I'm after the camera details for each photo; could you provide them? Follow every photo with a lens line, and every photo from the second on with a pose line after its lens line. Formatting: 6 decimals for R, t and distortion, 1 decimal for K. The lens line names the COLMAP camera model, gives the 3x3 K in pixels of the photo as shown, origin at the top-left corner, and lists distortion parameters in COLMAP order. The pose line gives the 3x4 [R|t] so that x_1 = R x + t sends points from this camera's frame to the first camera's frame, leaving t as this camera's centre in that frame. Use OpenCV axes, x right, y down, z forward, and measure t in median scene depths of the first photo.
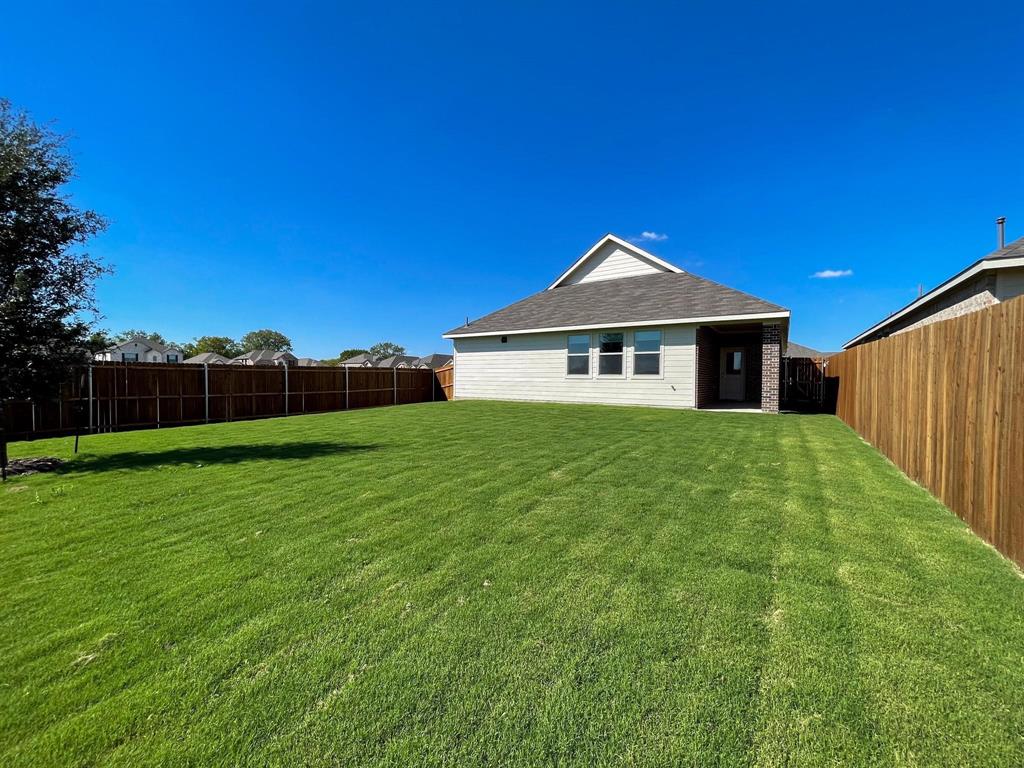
lens RADIAL K [[415.0, 0, 506.8], [0, 415.0, 386.4], [0, 0, 1]] dist [-0.001287, 0.001941]
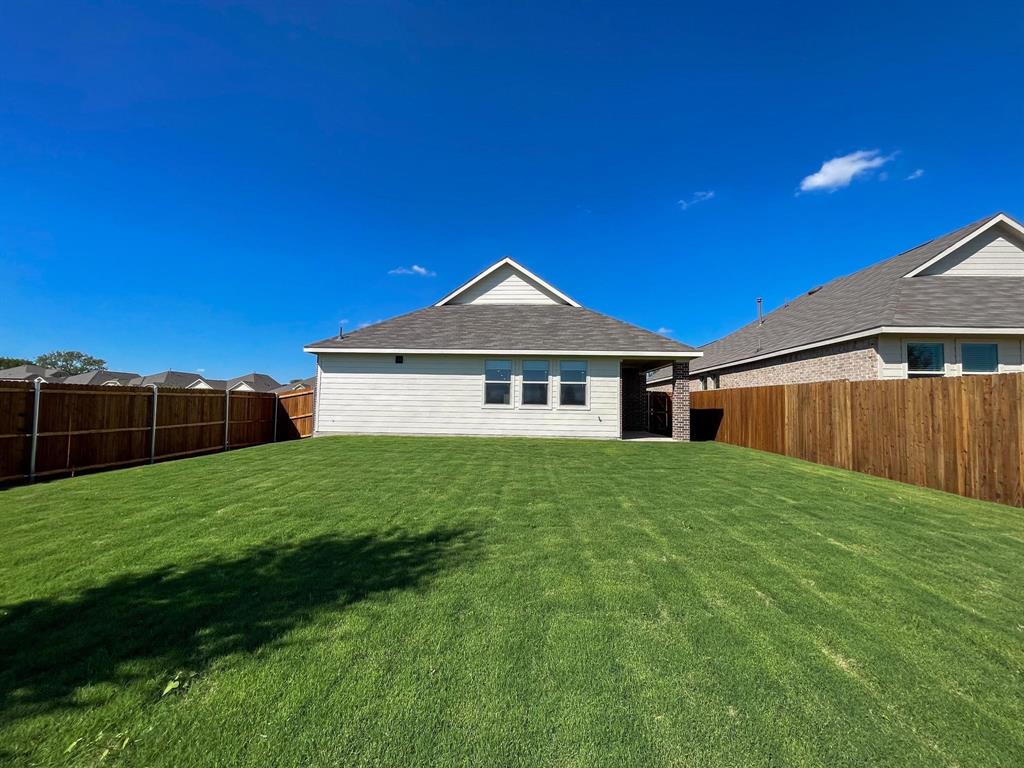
lens RADIAL K [[415.0, 0, 513.4], [0, 415.0, 384.4], [0, 0, 1]] dist [-0.001287, 0.001941]
pose [[0.851446, 0.035827, 0.523216, -0.252691], [0.000763, 0.997578, -0.069552, -0.008609], [-0.524441, 0.059619, 0.849357, 0.211567]]
